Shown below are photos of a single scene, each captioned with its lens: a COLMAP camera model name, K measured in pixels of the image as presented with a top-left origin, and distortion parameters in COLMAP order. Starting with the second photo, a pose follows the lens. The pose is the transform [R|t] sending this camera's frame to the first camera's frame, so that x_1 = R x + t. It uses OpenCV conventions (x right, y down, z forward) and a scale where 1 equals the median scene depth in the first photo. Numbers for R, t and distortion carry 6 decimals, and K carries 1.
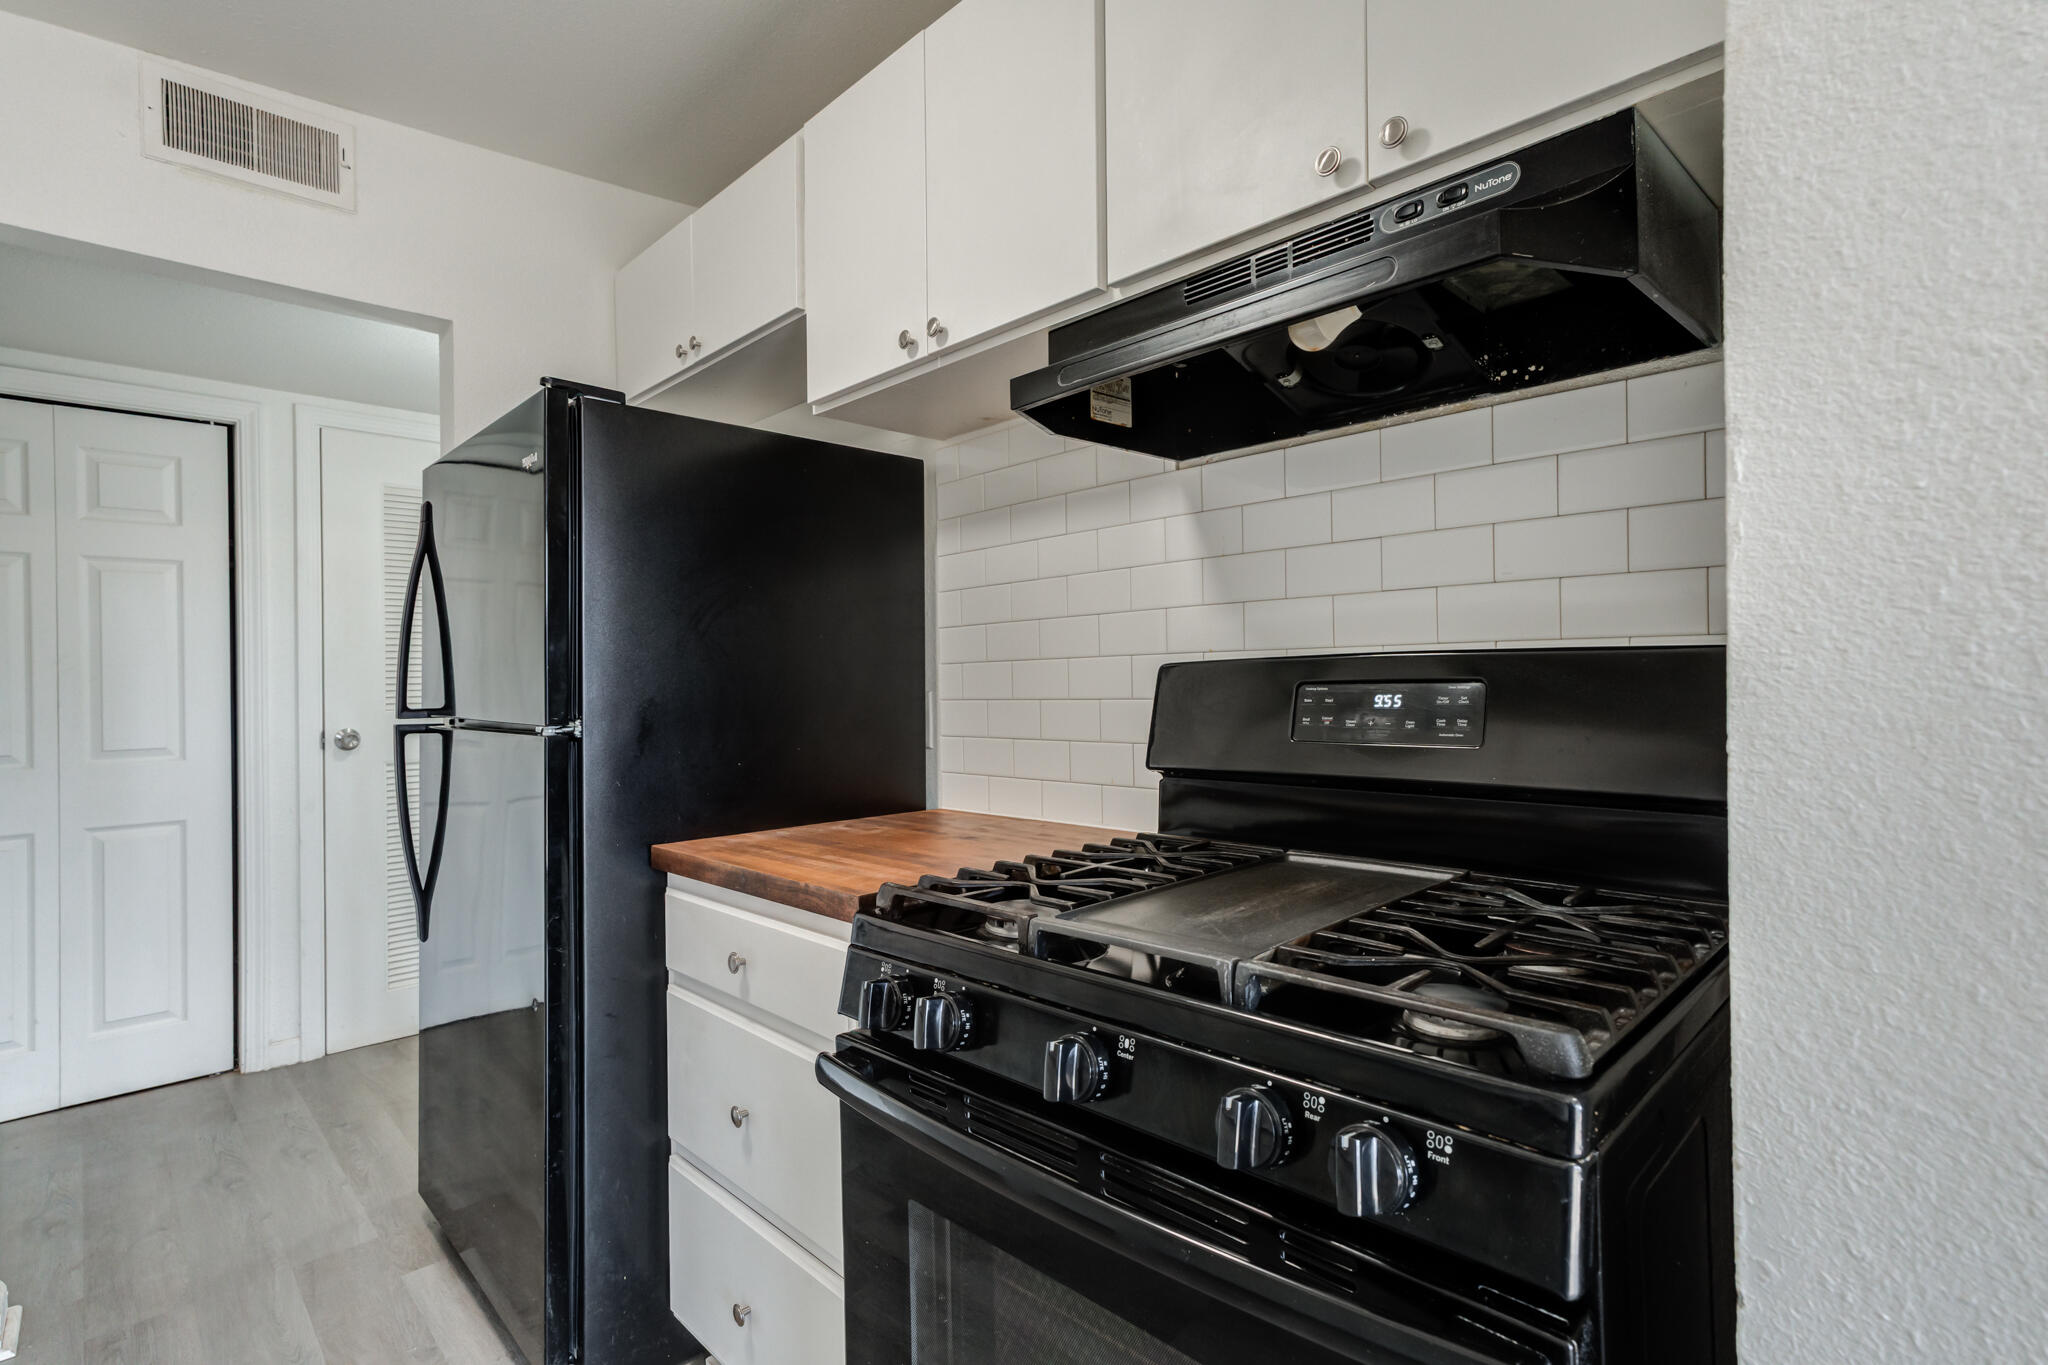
lens RADIAL K [[971.5, 0, 1025.9], [0, 971.5, 674.8], [0, 0, 1]] dist [0.003298, 0.001168]
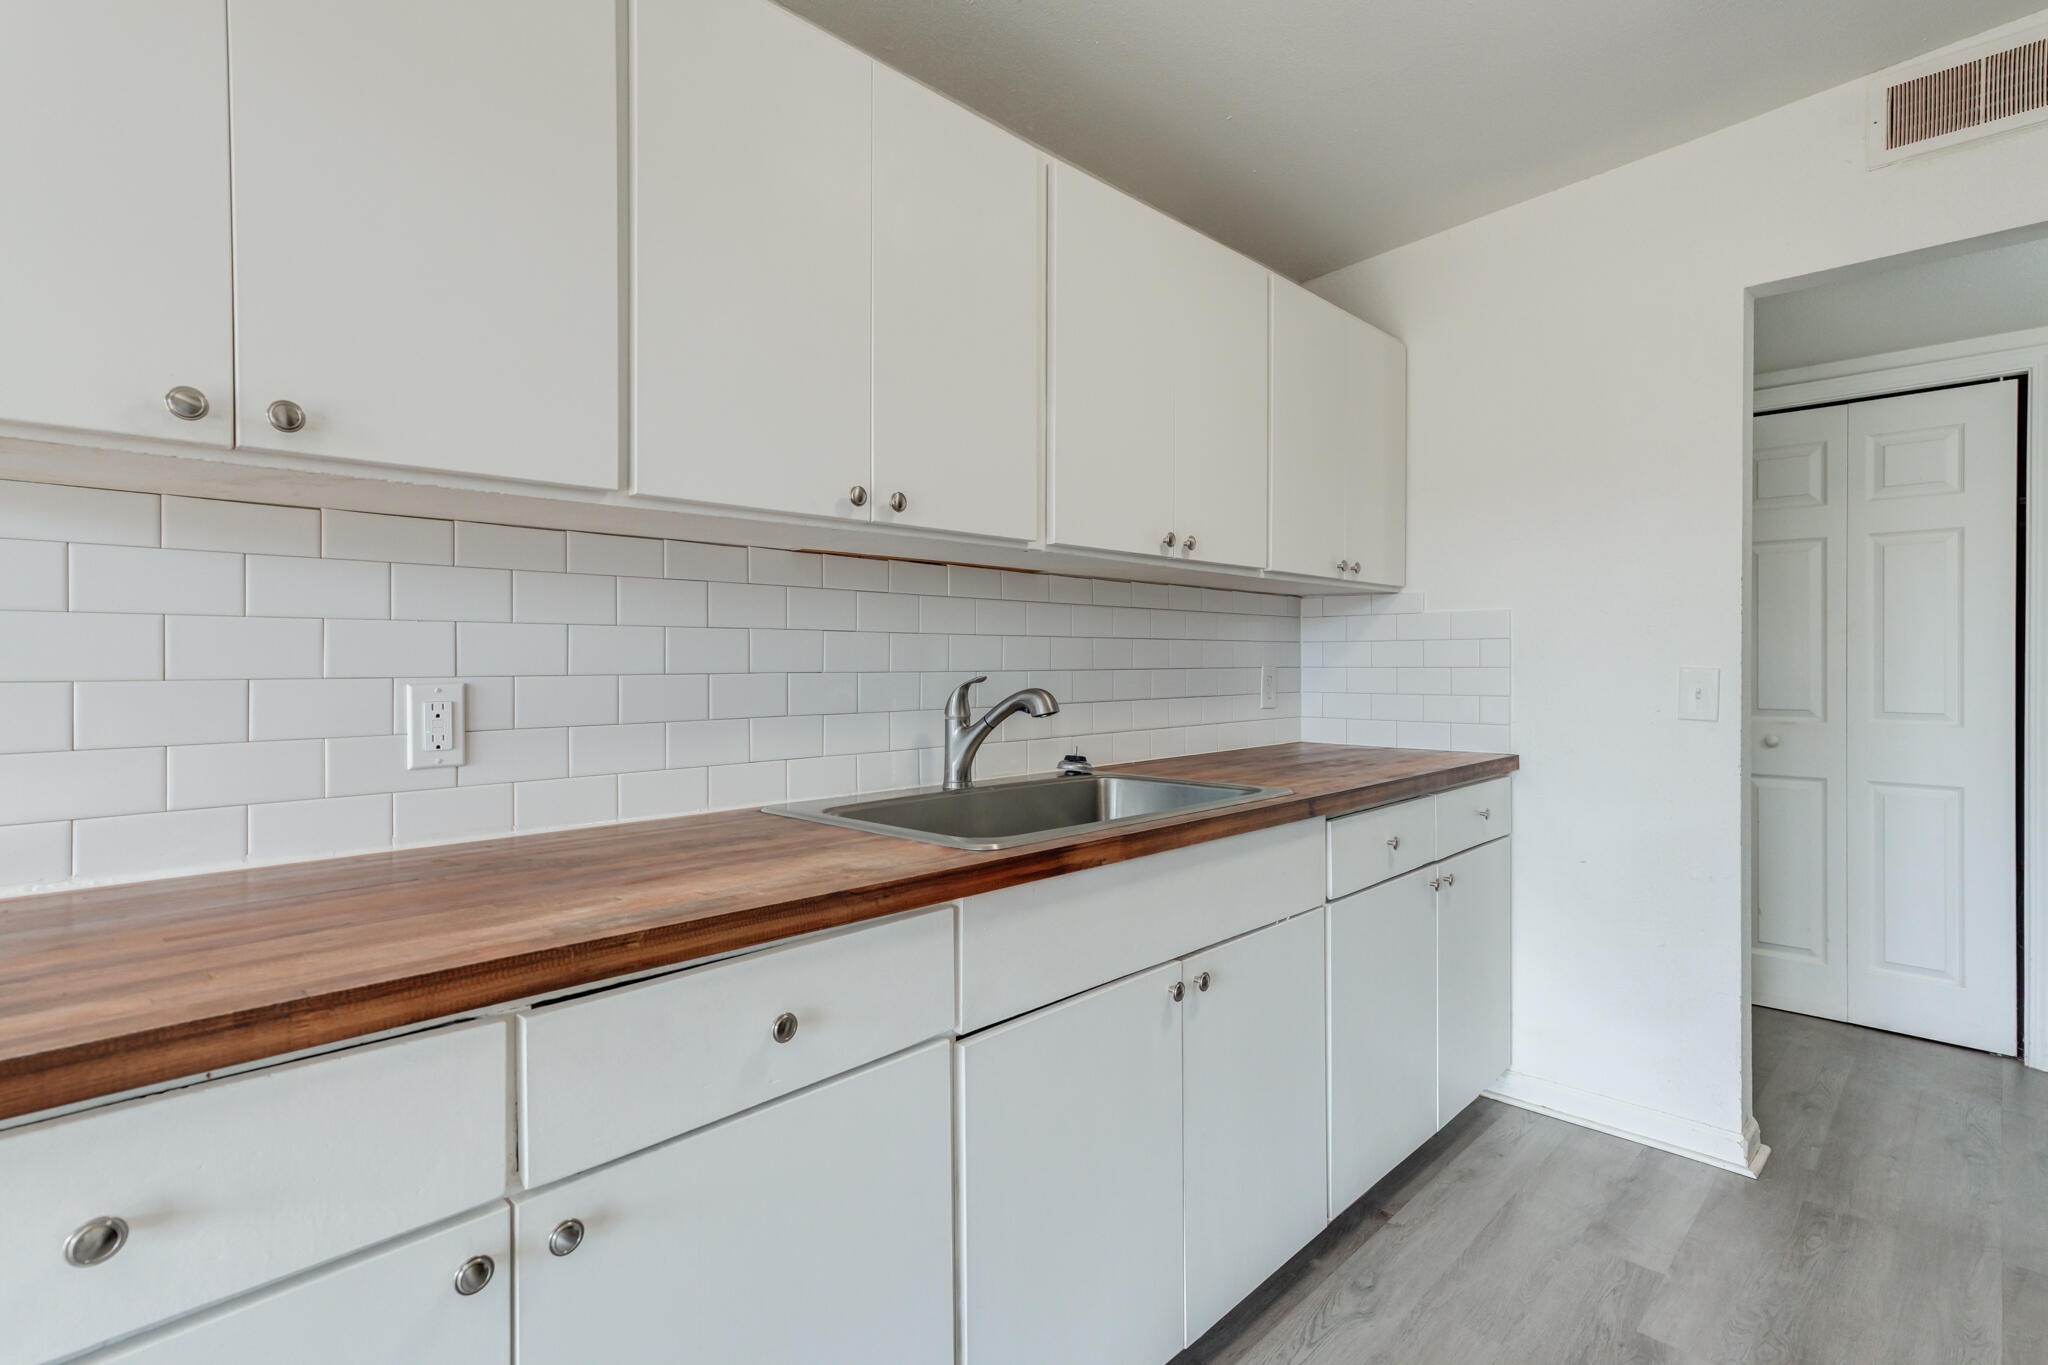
lens RADIAL K [[1008.1, 0, 1026.1], [0, 1008.1, 650.9], [0, 0, 1]] dist [0.000578, 0.000097]
pose [[0.025055, 0.006461, -0.999665, 0.155579], [0.002070, 0.999977, 0.006515, 0.000894], [0.999684, -0.002232, 0.025041, 0.015124]]
